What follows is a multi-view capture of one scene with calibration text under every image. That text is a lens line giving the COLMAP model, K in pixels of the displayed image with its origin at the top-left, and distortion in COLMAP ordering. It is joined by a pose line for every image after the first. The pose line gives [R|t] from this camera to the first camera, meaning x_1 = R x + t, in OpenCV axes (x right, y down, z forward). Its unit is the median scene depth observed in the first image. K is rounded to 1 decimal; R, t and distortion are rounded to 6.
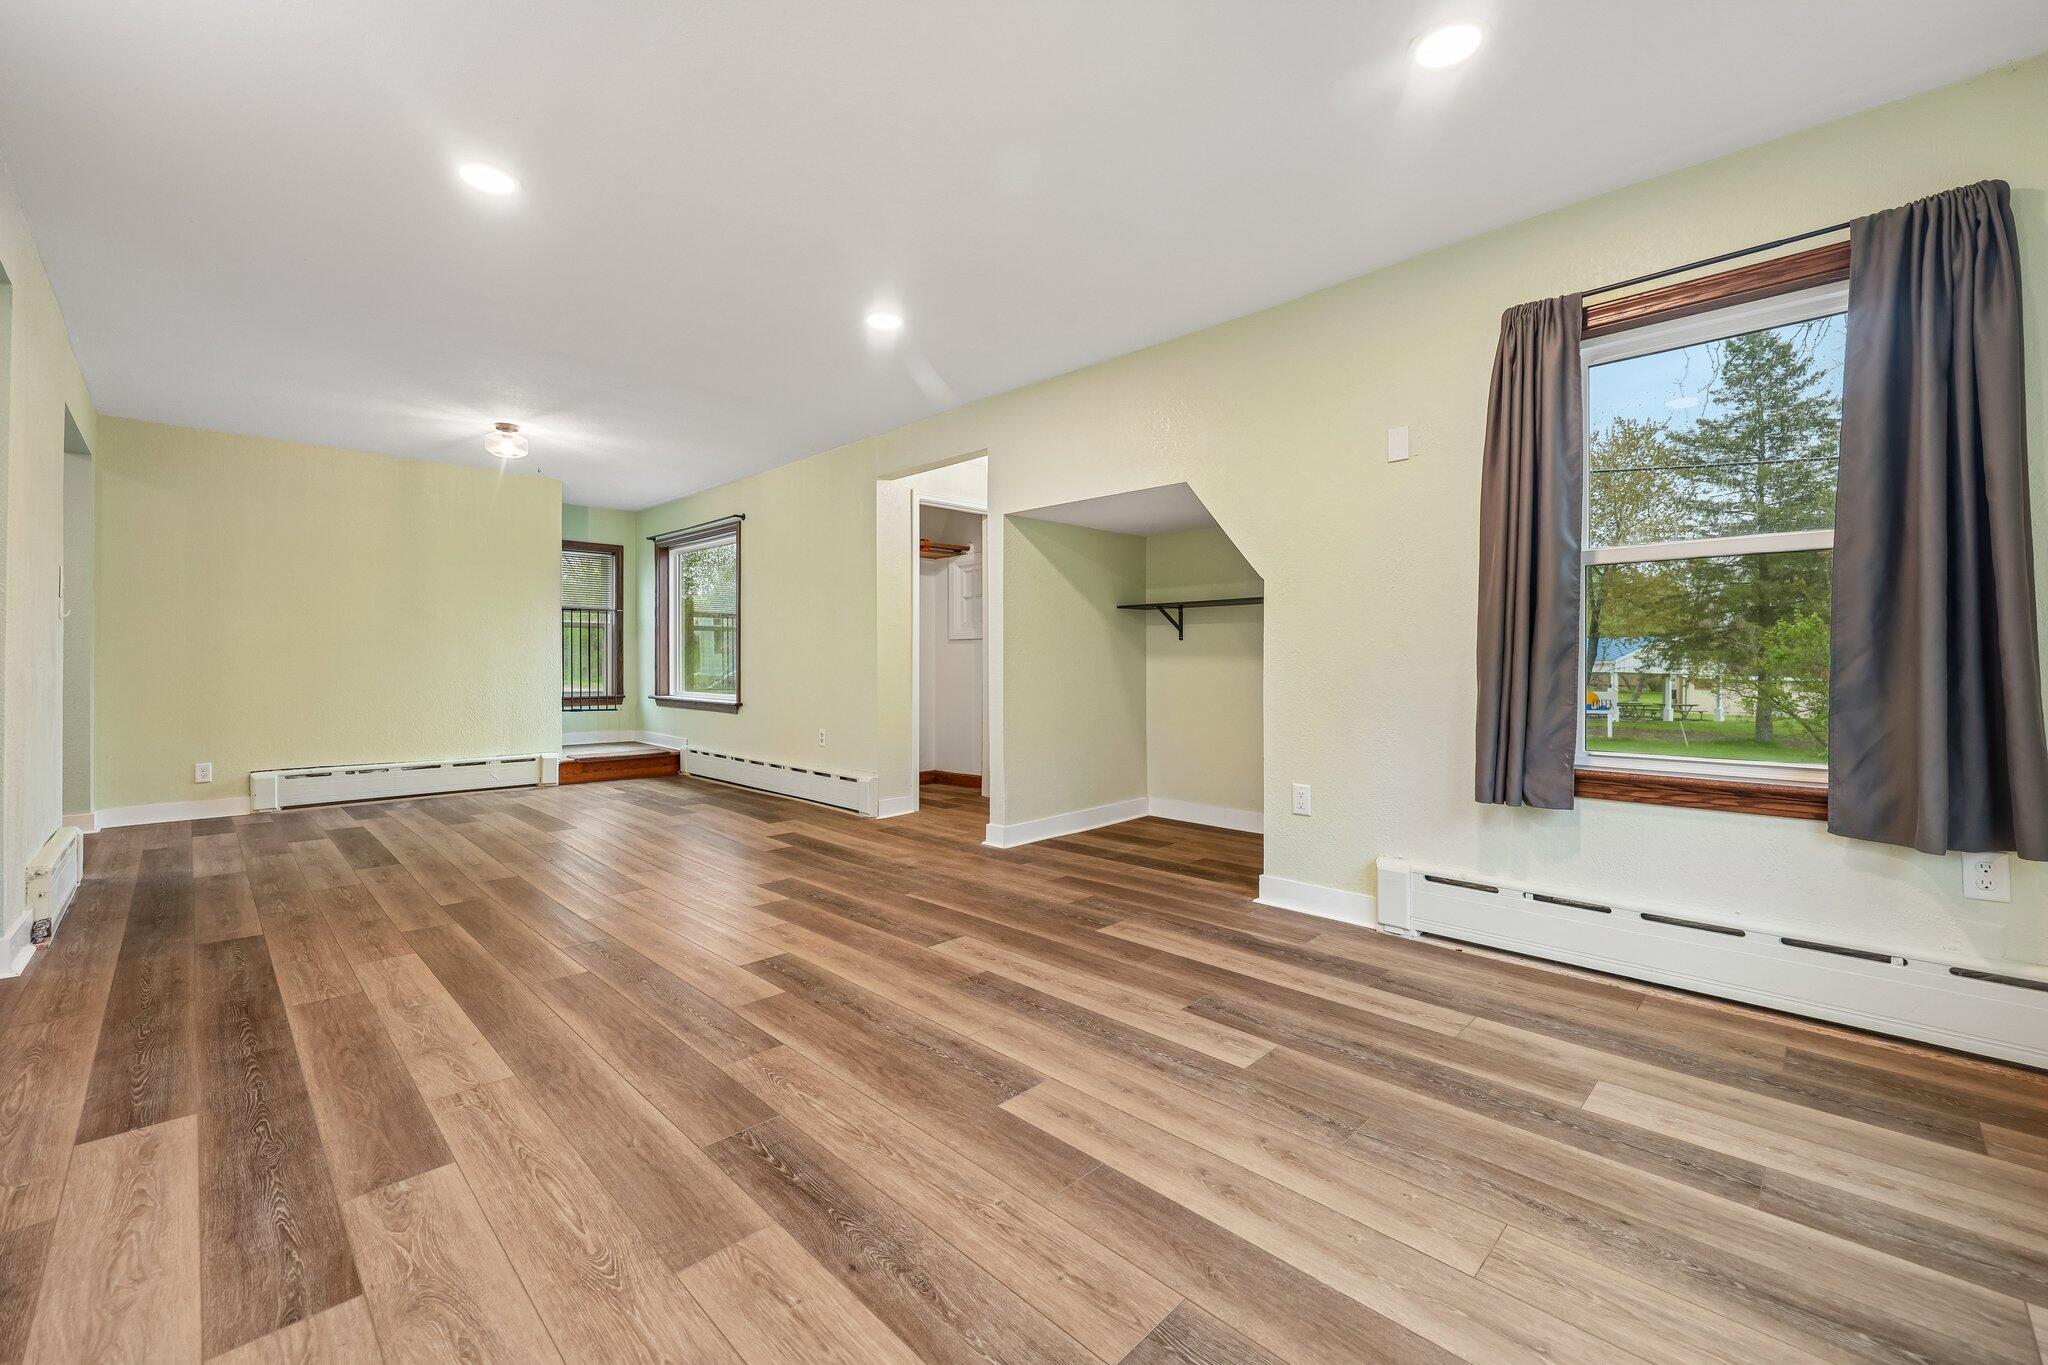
lens RADIAL K [[830.1, 0, 1024.8], [0, 830.1, 659.5], [0, 0, 1]] dist [0.000012, -0.000166]
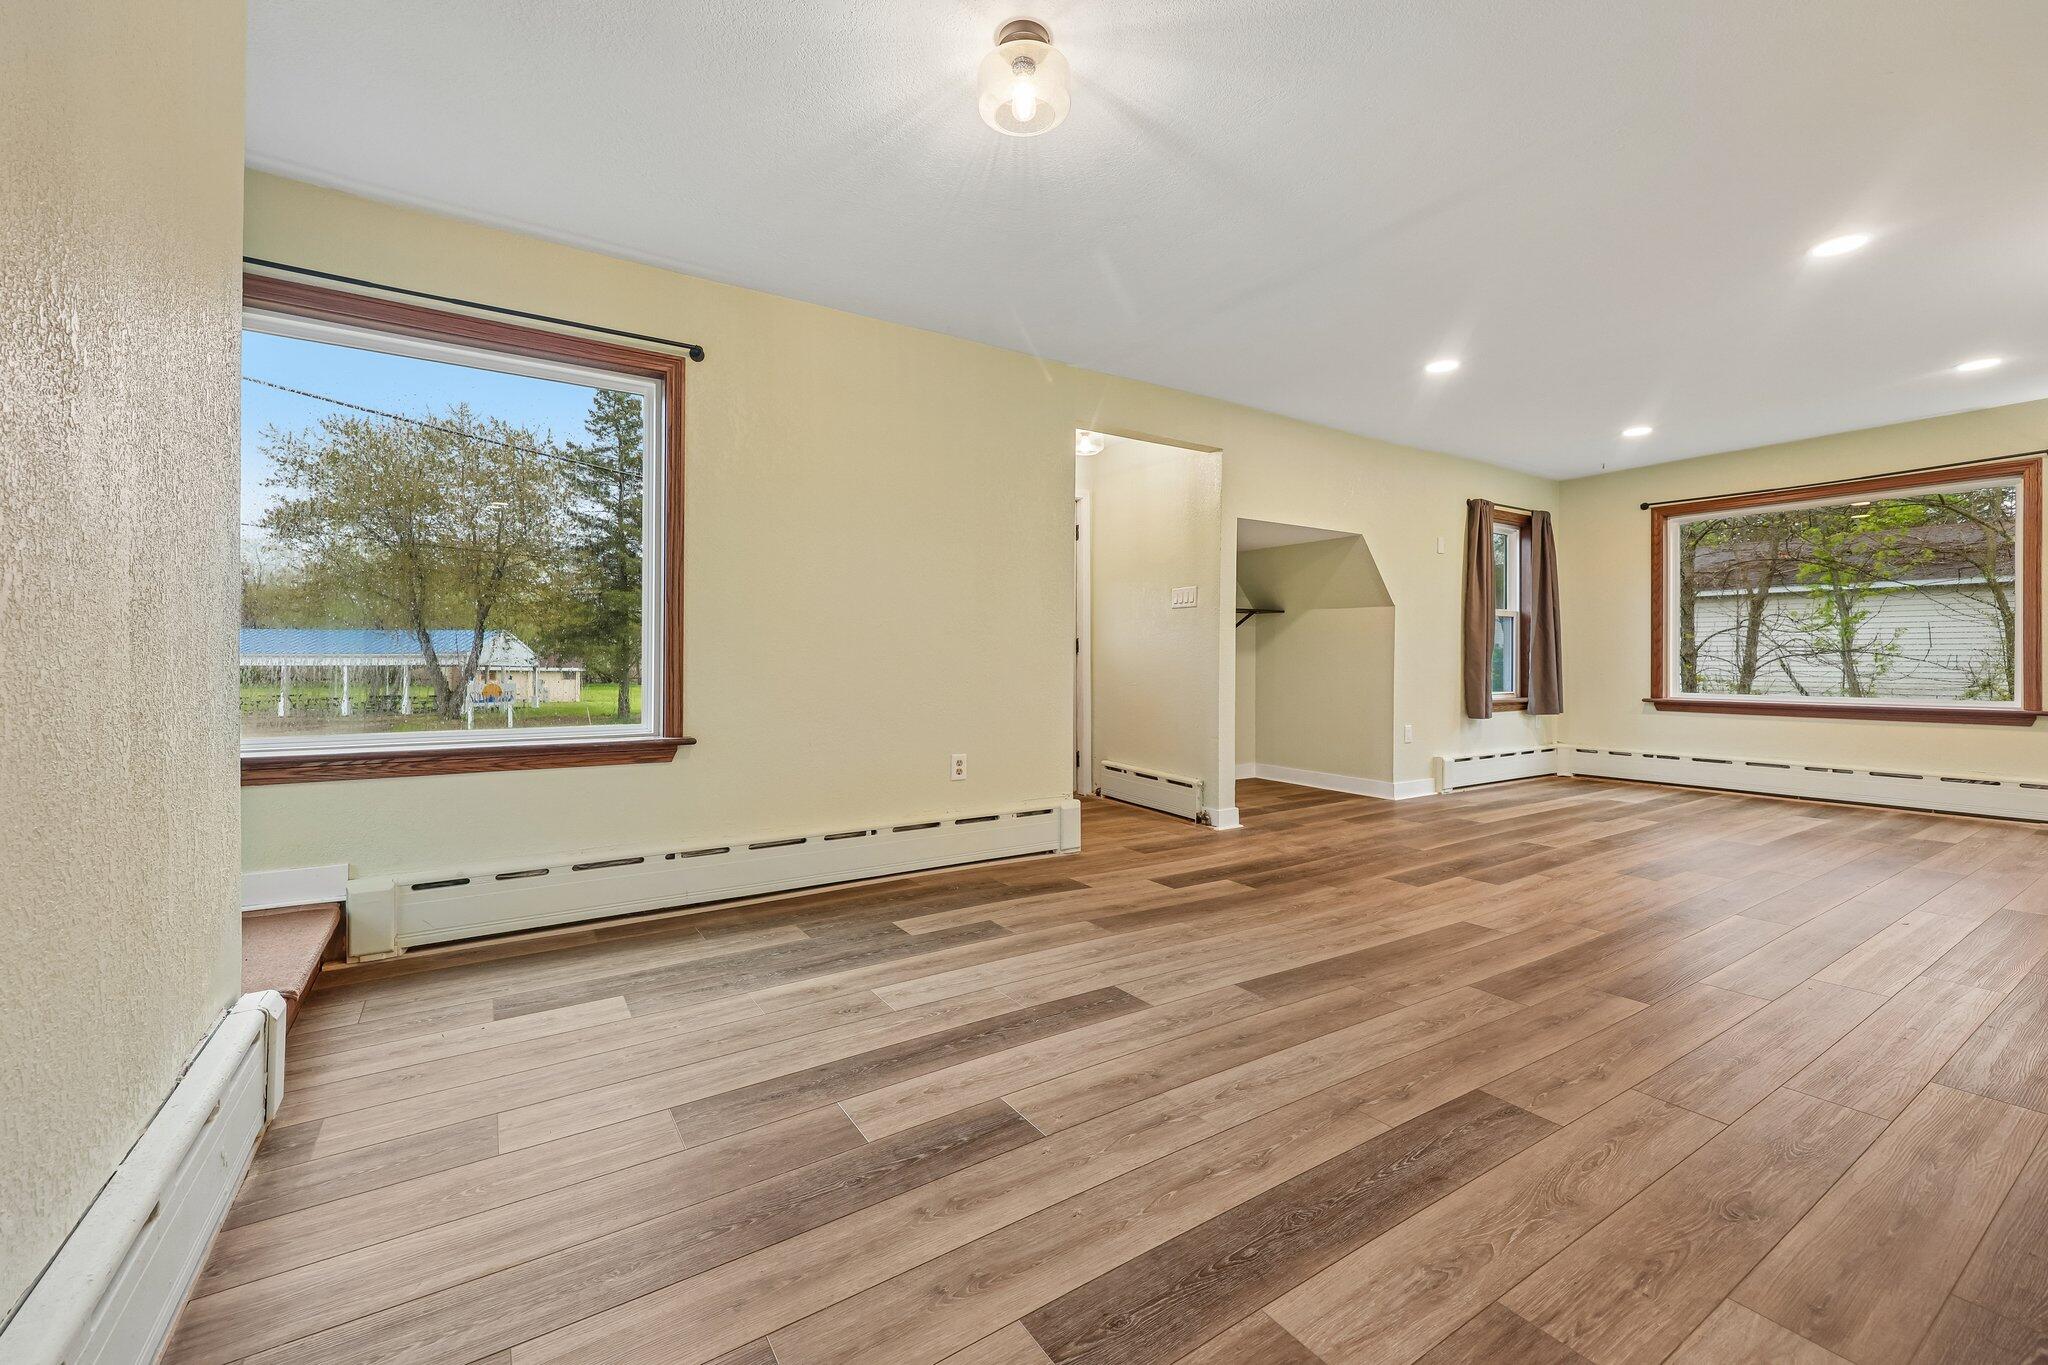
lens RADIAL K [[830.1, 0, 1024.8], [0, 830.1, 659.5], [0, 0, 1]] dist [0.000012, -0.000166]
pose [[0.213943, -0.001868, 0.976844, -1.830788], [-0.005332, 0.999981, 0.003080, 0.011103], [-0.976832, -0.005867, 0.213929, 1.670927]]
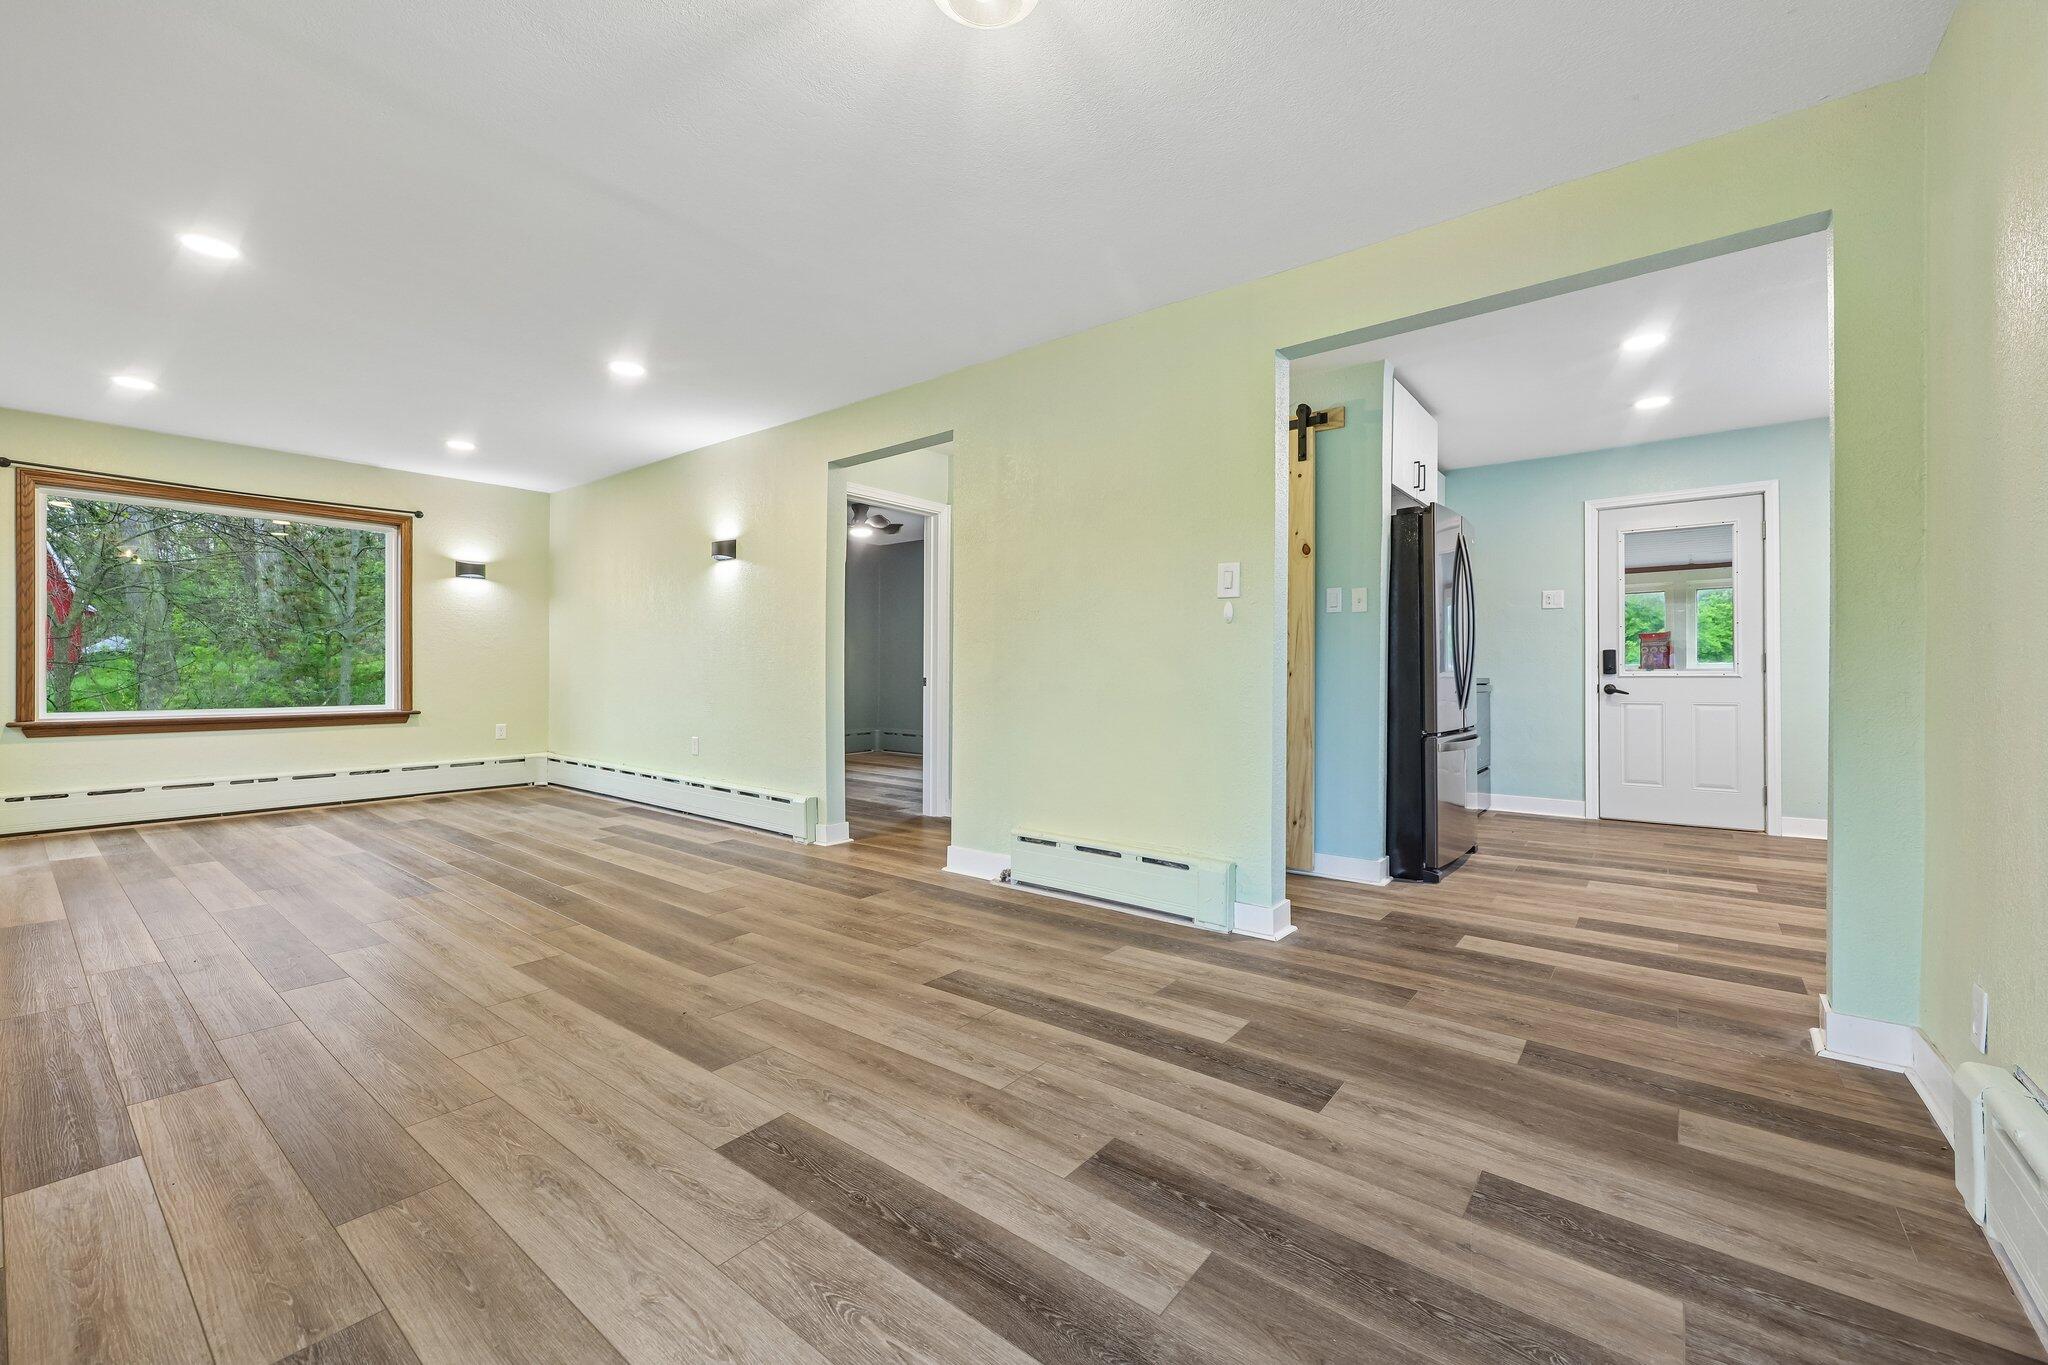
lens RADIAL K [[830.2, 0, 1019.8], [0, 830.2, 673.8], [0, 0, 1]] dist [0.001327, 0.000324]
pose [[-0.994613, -0.004056, -0.103579, -1.106585], [-0.003599, 0.999983, -0.004591, 0.016451], [0.103596, -0.004194, -0.994611, 2.389363]]
